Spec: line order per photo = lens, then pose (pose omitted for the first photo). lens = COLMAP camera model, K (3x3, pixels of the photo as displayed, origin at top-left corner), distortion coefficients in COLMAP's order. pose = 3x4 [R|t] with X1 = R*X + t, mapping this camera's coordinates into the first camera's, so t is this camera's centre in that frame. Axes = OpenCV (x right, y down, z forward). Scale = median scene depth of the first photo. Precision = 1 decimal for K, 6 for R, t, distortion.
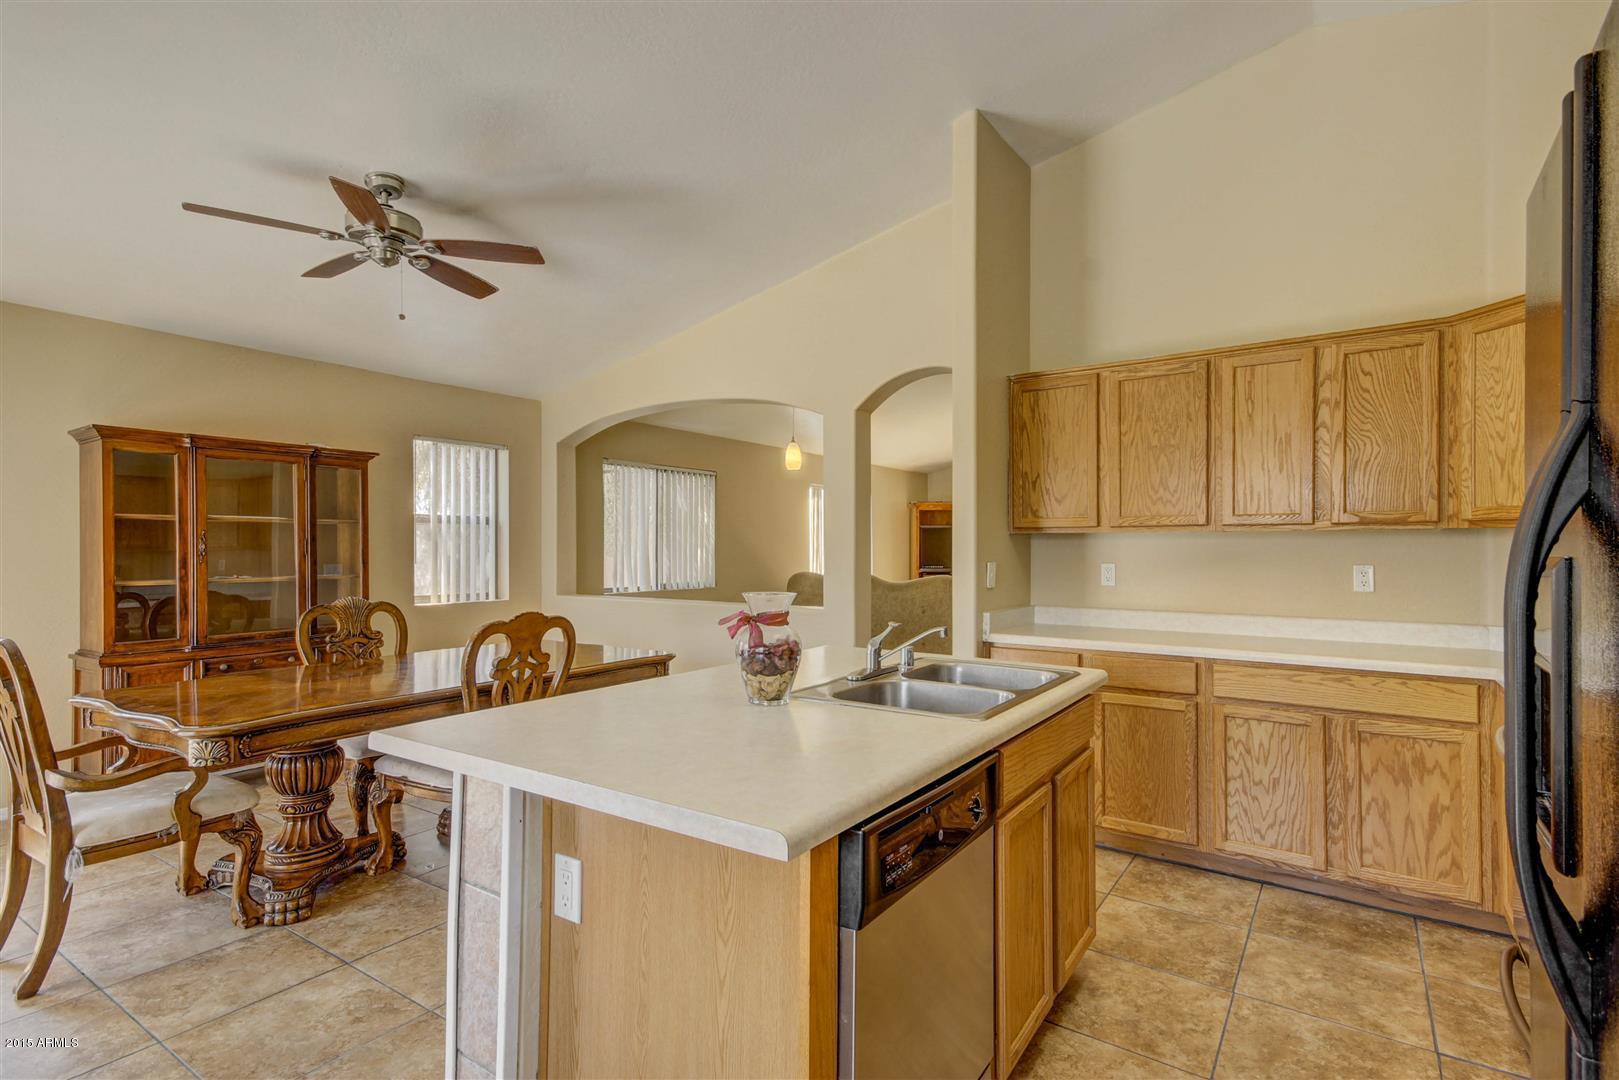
lens RADIAL K [[785.8, 0, 804.8], [0, 785.8, 543.3], [0, 0, 1]] dist [0.020788, 0.000796]
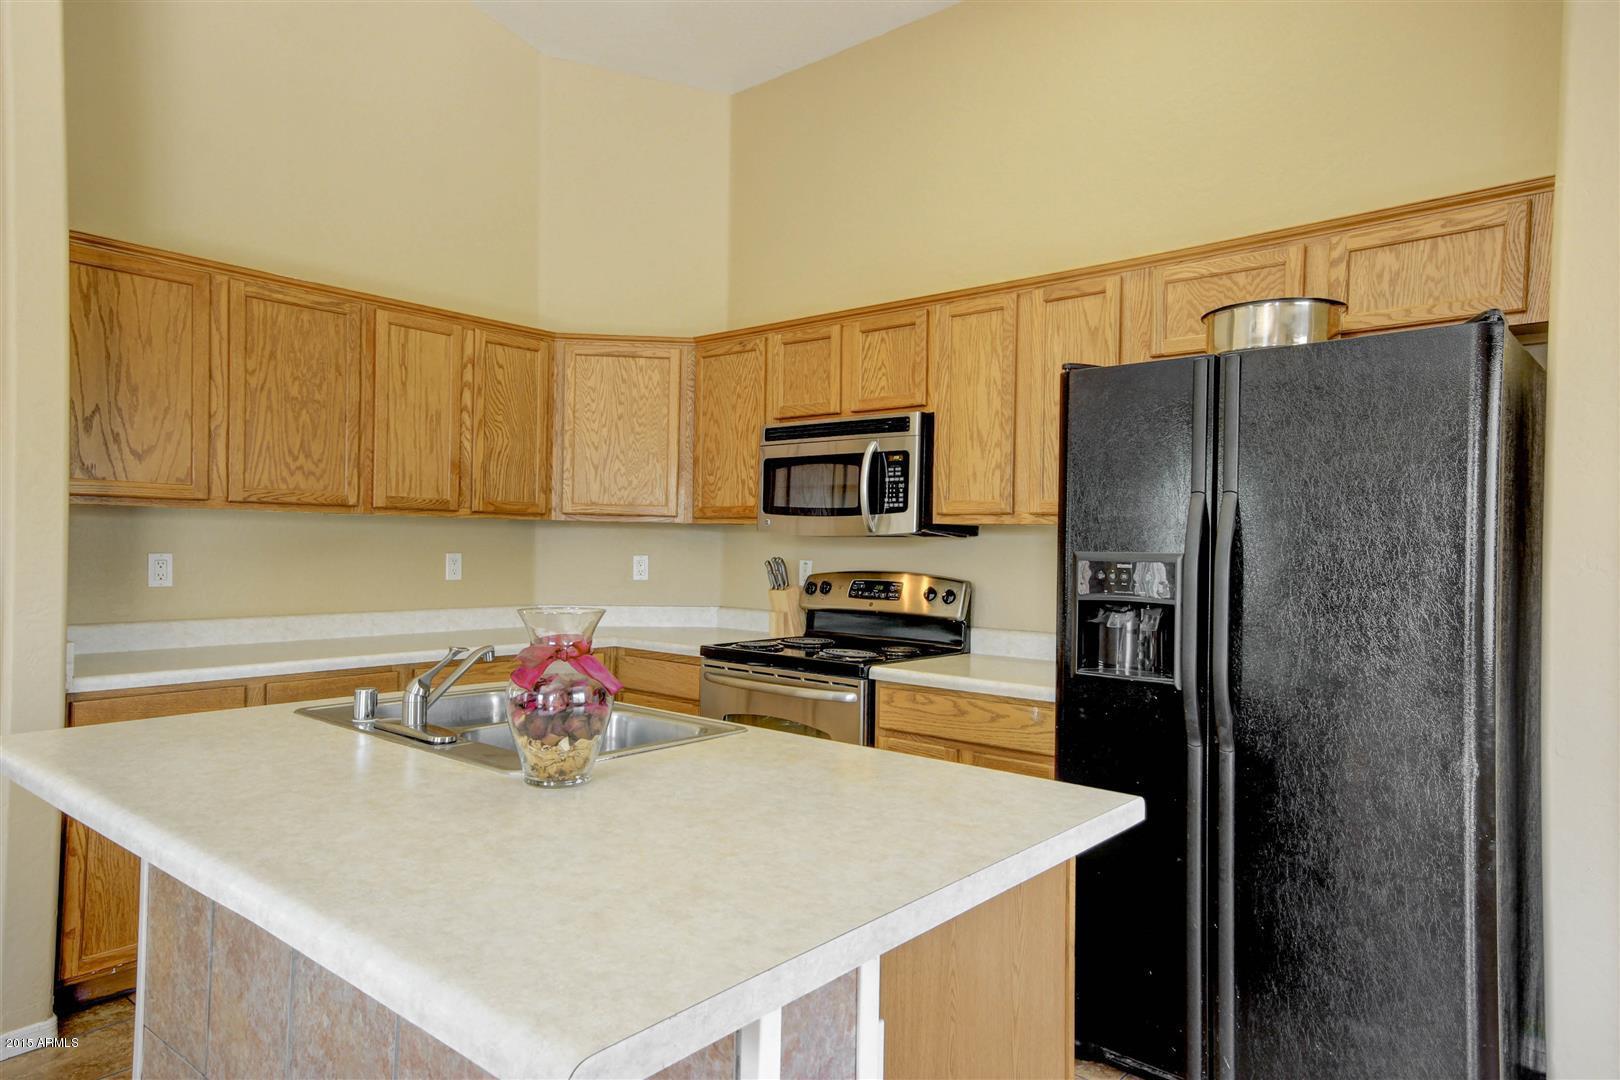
lens RADIAL K [[976.1, 0, 804.7], [0, 976.1, 547.1], [0, 0, 1]] dist [0.009320, 0.001701]
pose [[0.099282, -0.000946, 0.995059, -0.468931], [-0.023473, 0.999719, 0.003292, 0.005507], [-0.994782, -0.023684, 0.099232, 0.447822]]
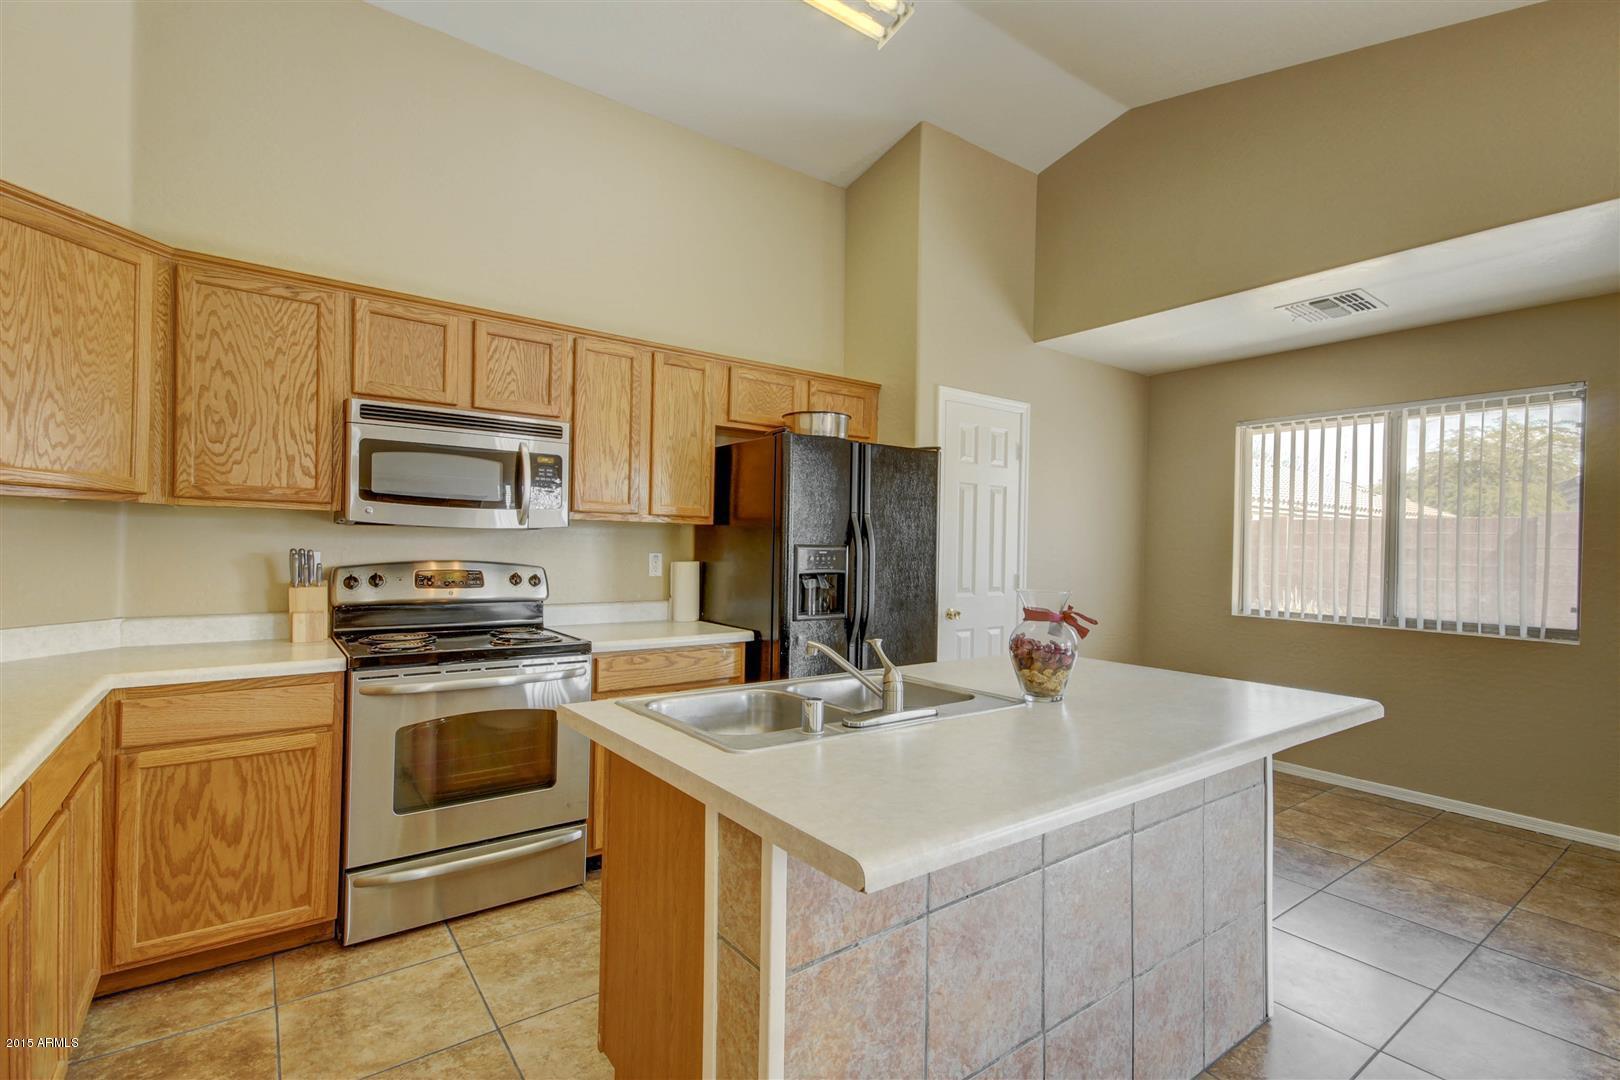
lens RADIAL K [[786.3, 0, 809.1], [0, 786.3, 541.7], [0, 0, 1]] dist [0.020788, 0.000796]
pose [[-0.951248, -0.017753, 0.307915, -0.042253], [-0.021433, 0.999734, -0.008573, 0.011361], [-0.307681, -0.014754, -0.951375, 1.227661]]
